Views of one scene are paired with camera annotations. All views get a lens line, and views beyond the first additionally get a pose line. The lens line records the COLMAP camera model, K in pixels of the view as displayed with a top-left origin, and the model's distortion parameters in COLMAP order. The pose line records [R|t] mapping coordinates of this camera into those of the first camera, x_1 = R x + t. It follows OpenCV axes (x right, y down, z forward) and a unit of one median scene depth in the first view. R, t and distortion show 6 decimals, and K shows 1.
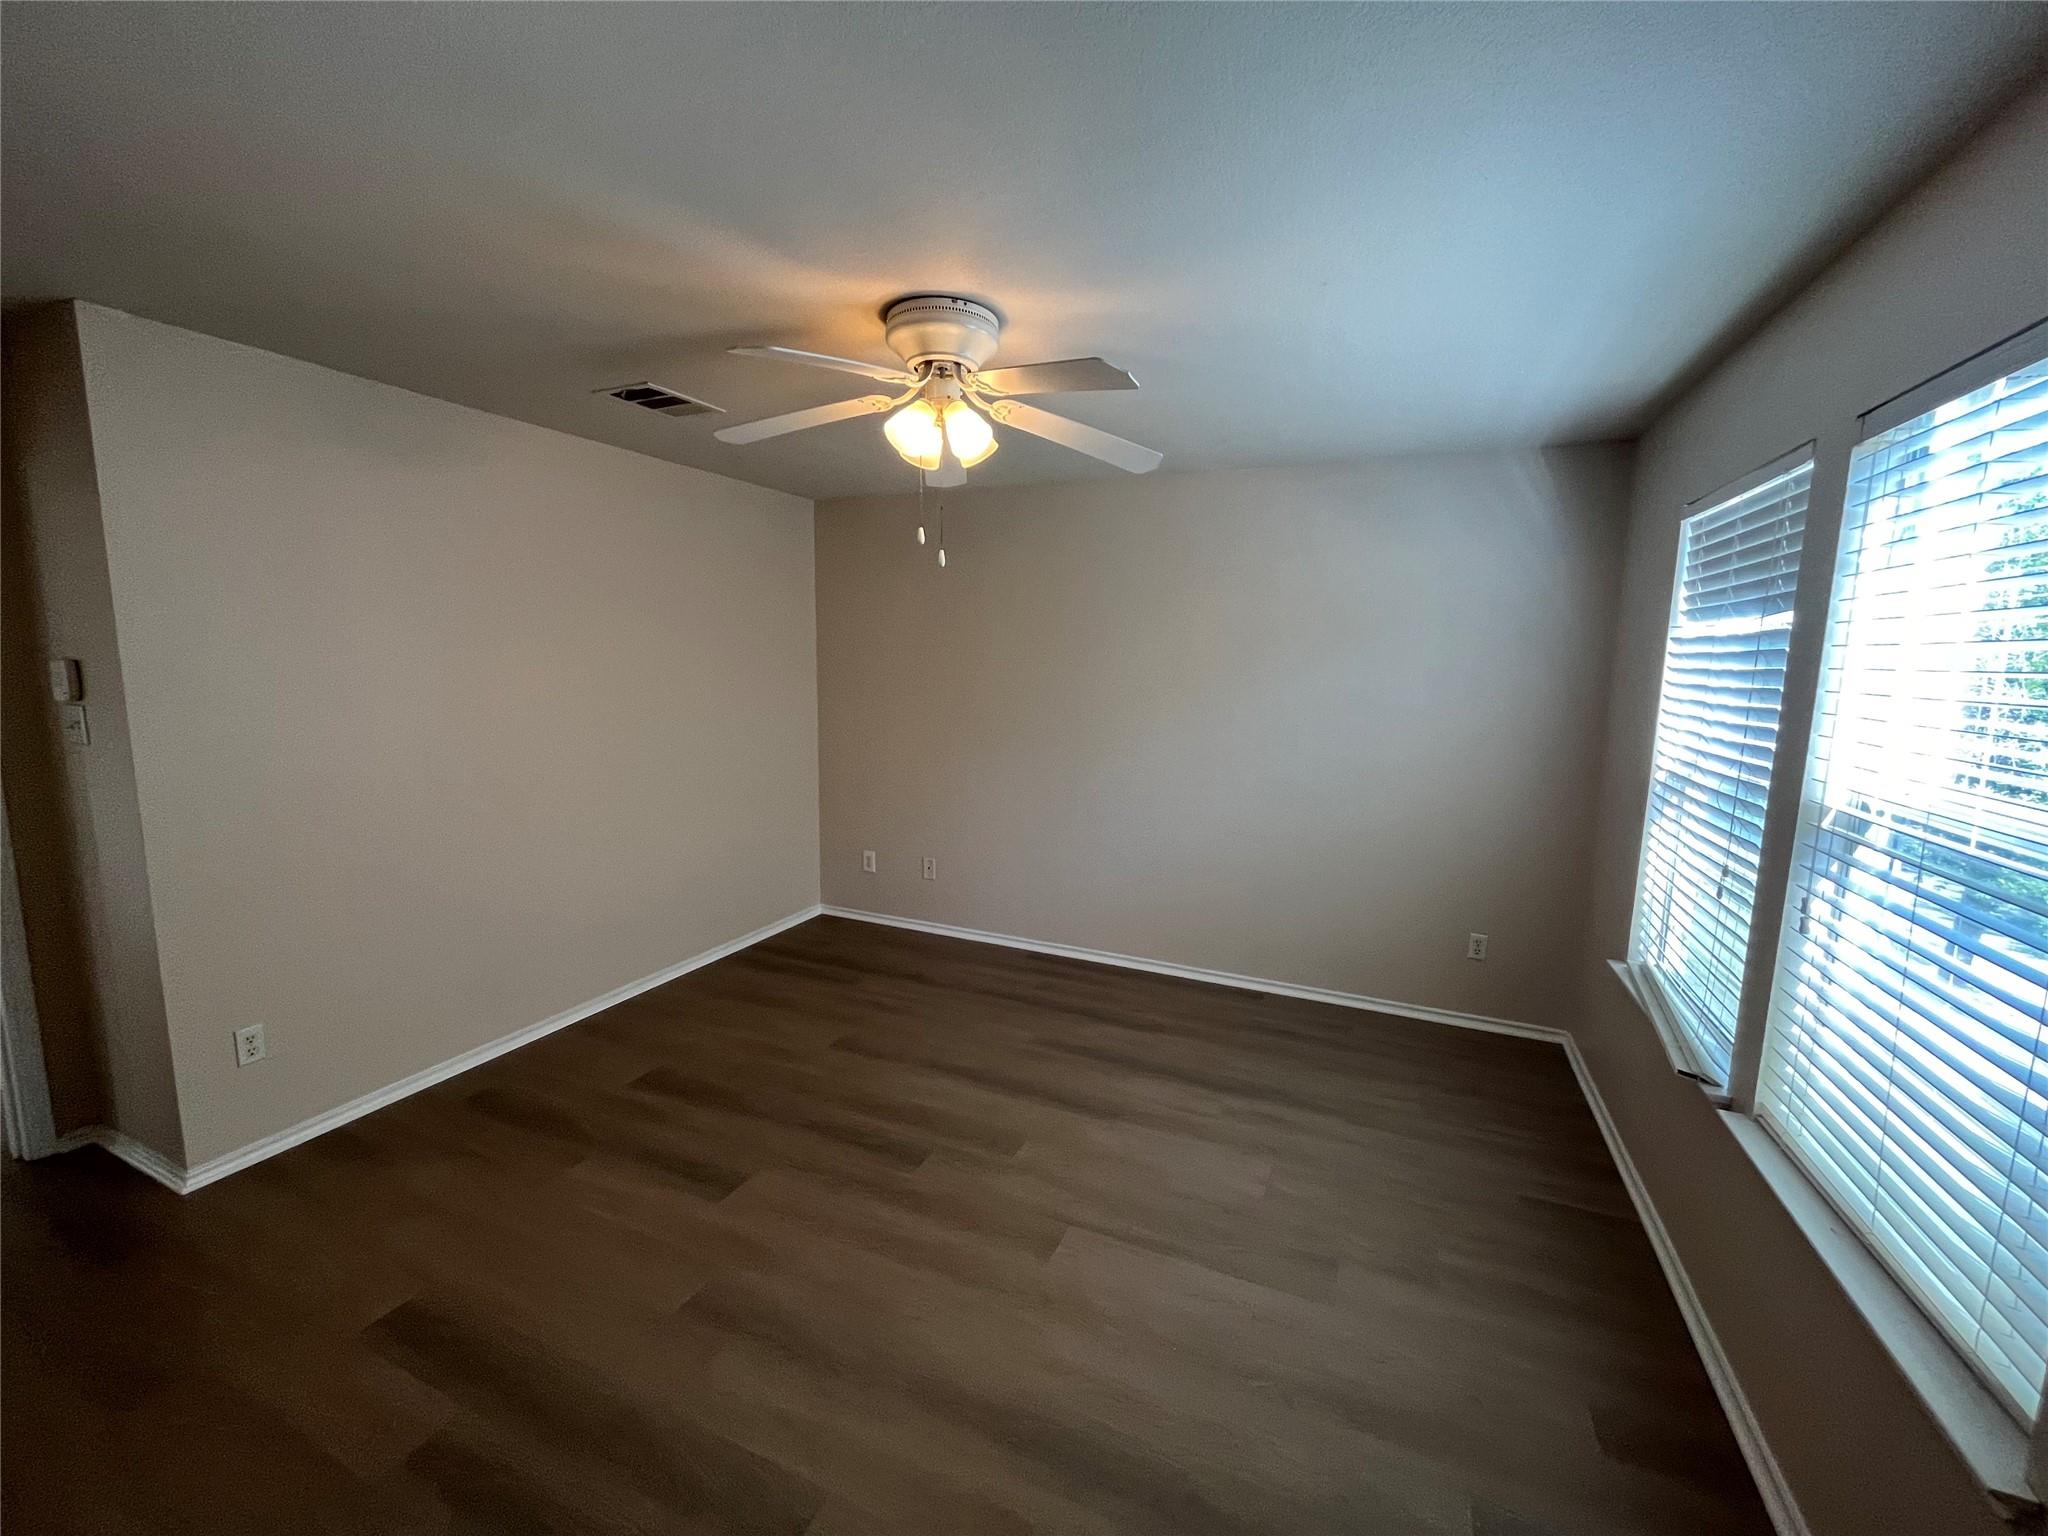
lens RADIAL K [[832.2, 0, 1016.1], [0, 832.2, 768.5], [0, 0, 1]] dist [-0.000783, -0.000145]
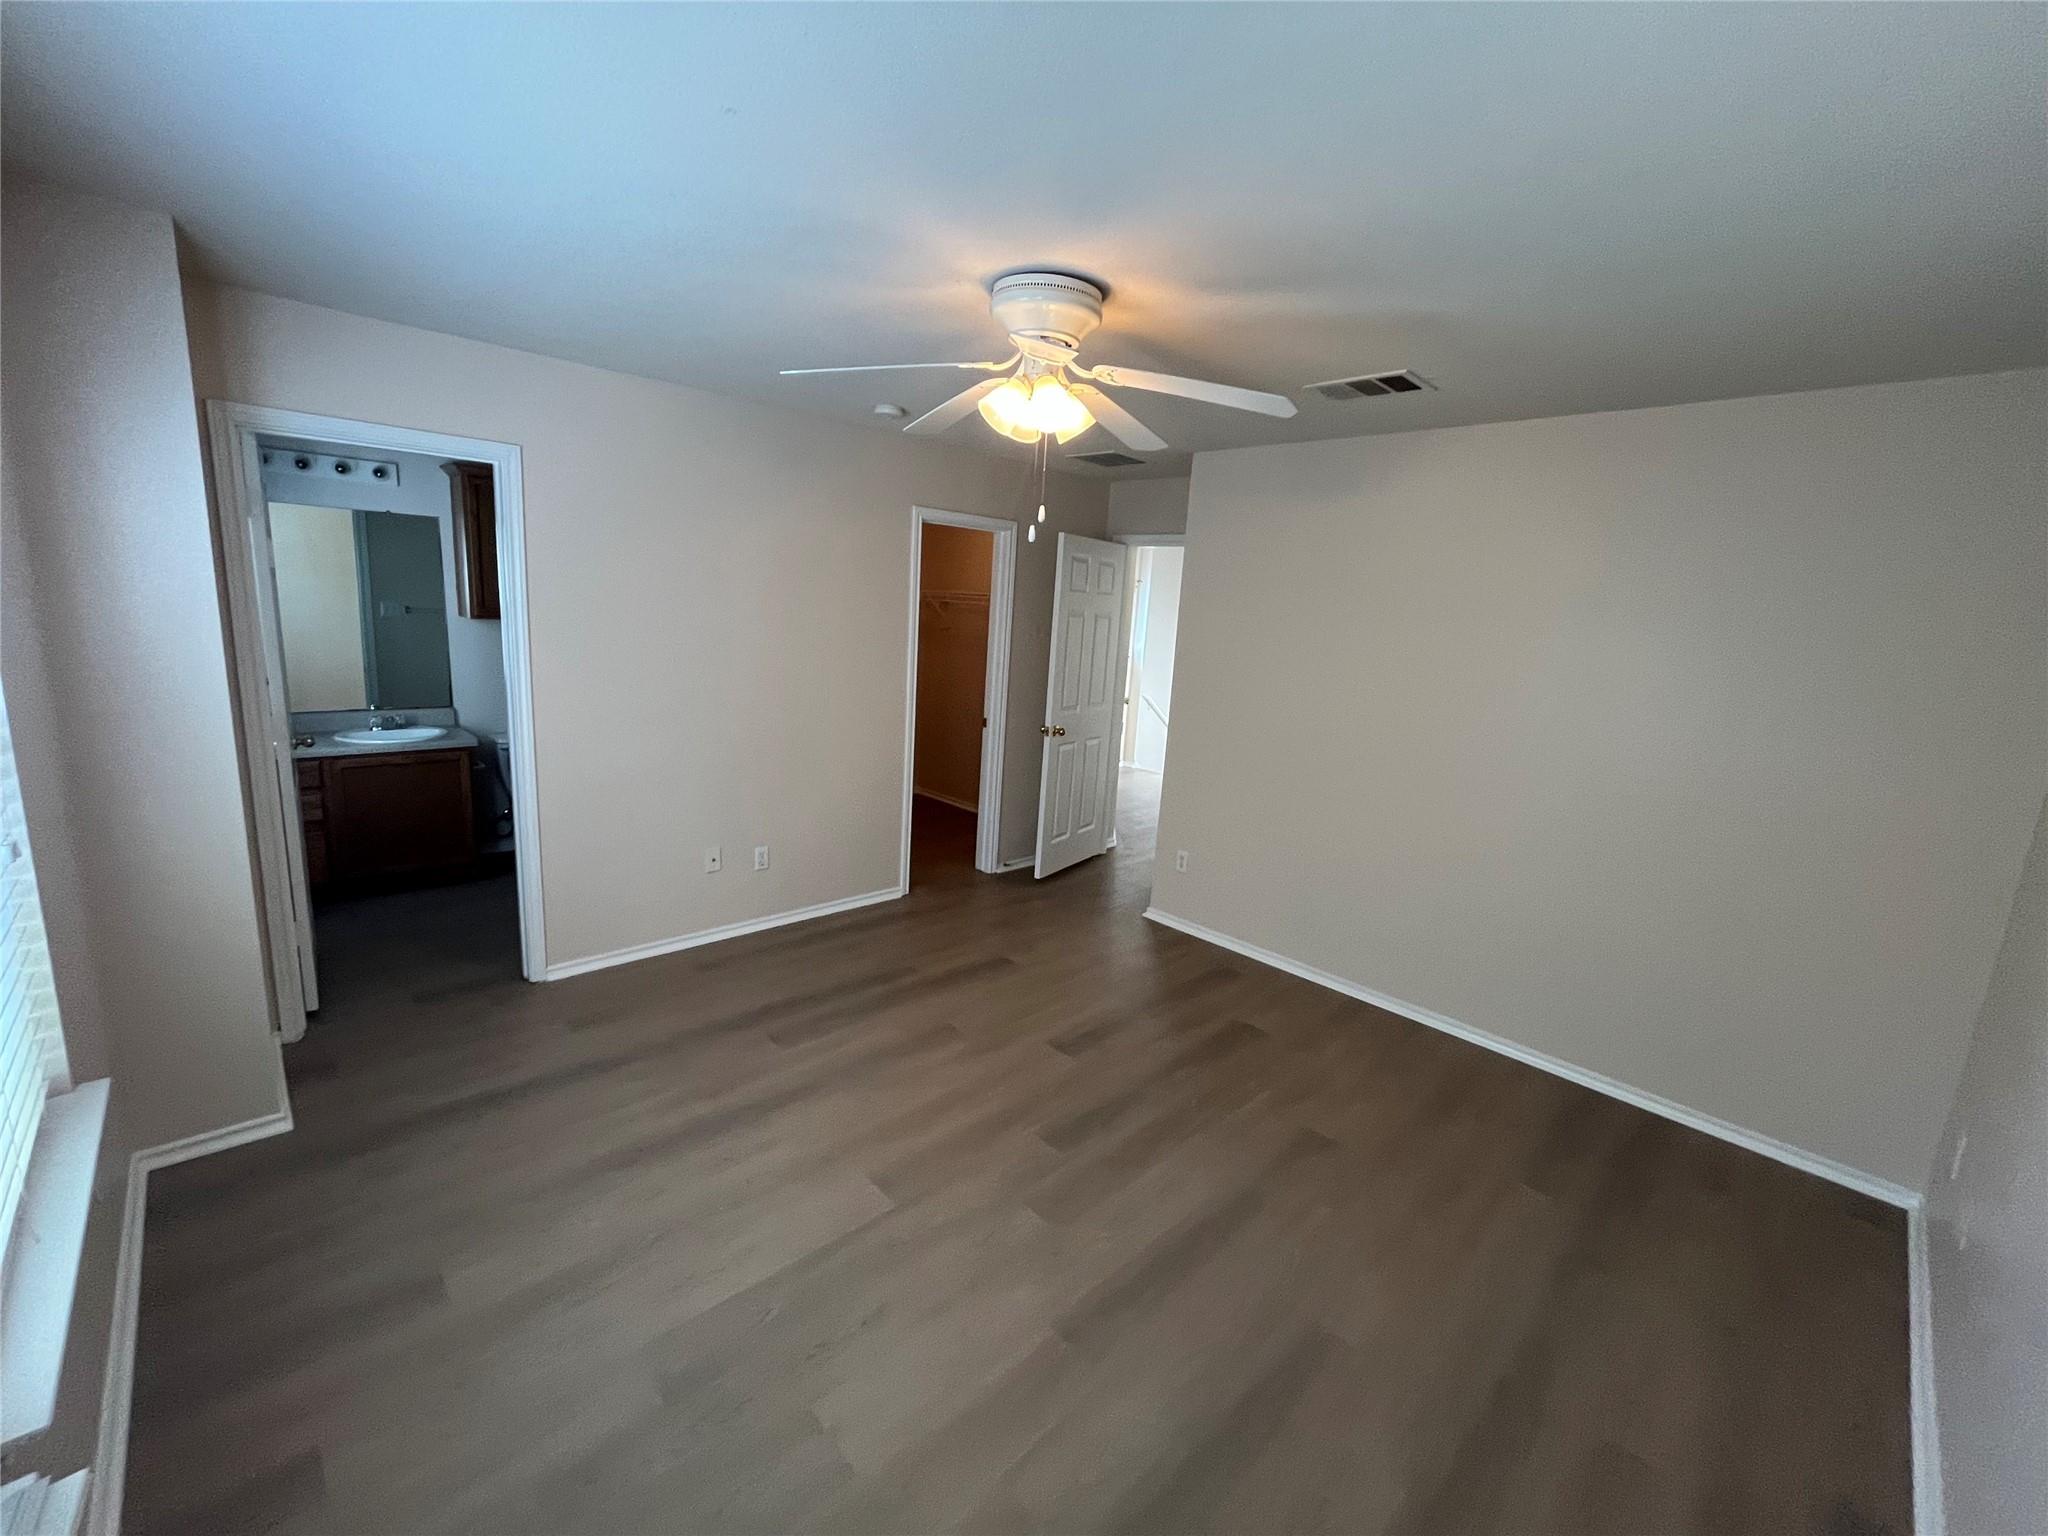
lens RADIAL K [[832.2, 0, 1016.1], [0, 832.2, 768.5], [0, 0, 1]] dist [-0.000783, -0.000145]
pose [[-0.379610, 0.133959, -0.915397, 0.734942], [-0.196874, 0.955101, 0.221412, -0.159603], [0.903956, 0.264268, -0.336193, 1.157758]]
